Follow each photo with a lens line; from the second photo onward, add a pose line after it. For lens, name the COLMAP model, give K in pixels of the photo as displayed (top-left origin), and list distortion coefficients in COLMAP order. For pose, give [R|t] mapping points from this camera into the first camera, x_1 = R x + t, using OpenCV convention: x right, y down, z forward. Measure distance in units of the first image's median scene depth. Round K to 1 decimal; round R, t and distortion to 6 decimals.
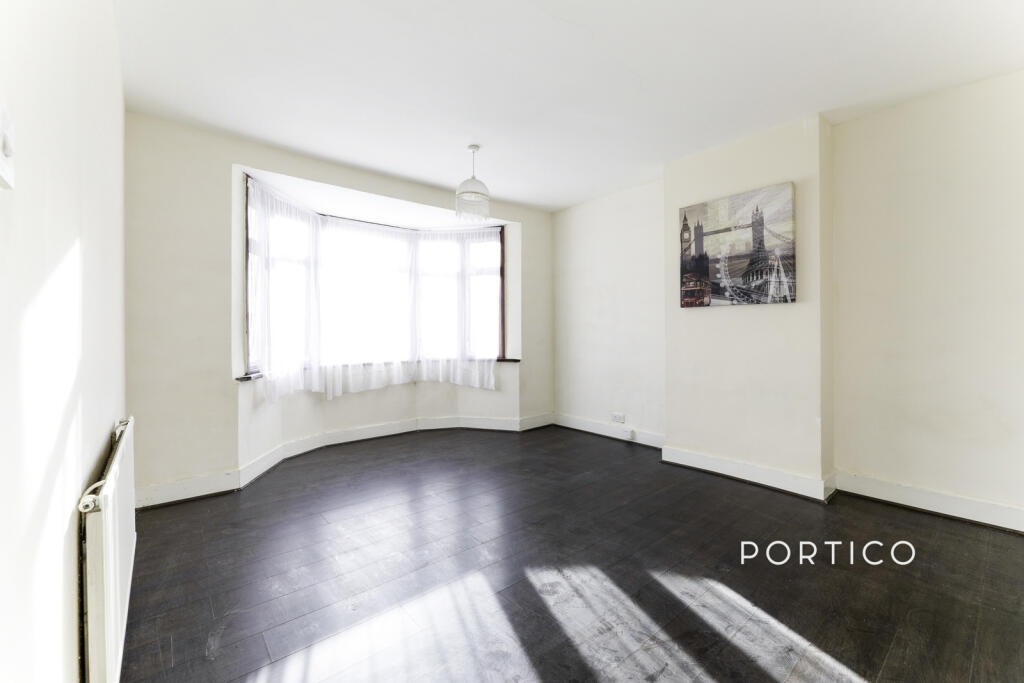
lens RADIAL K [[424.1, 0, 512.8], [0, 424.1, 335.3], [0, 0, 1]] dist [0.000260, 0.000037]
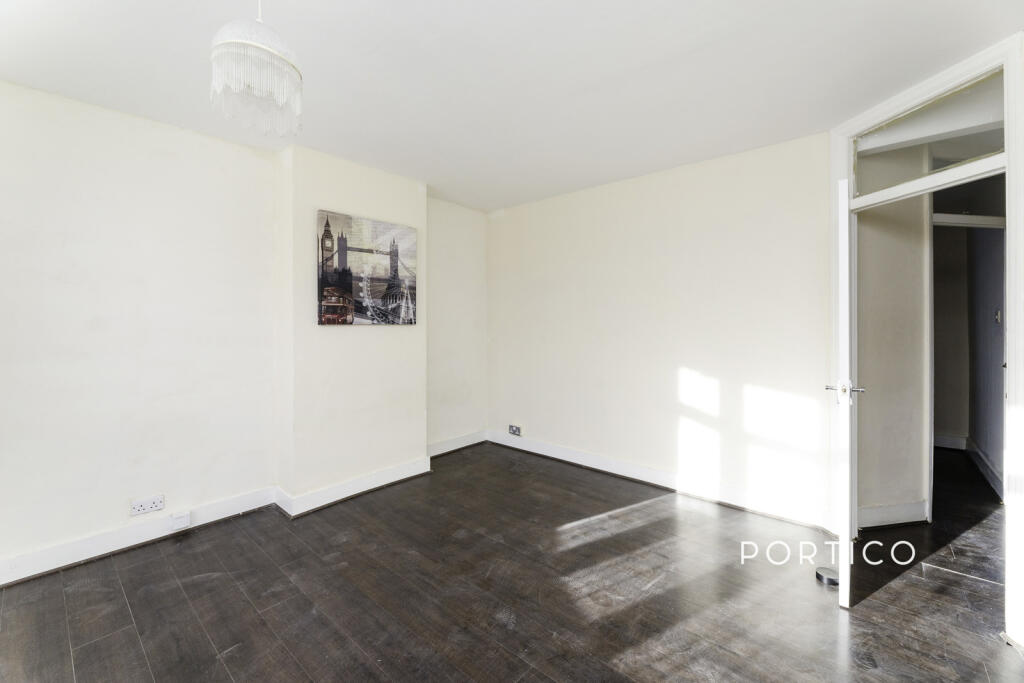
lens RADIAL K [[417.3, 0, 521.6], [0, 417.3, 324.8], [0, 0, 1]] dist [-0.001887, -0.000136]
pose [[-0.173685, -0.004687, 0.984790, -0.559630], [0.008801, 0.999941, 0.006311, -0.074023], [-0.984762, 0.009763, -0.173633, 0.822693]]
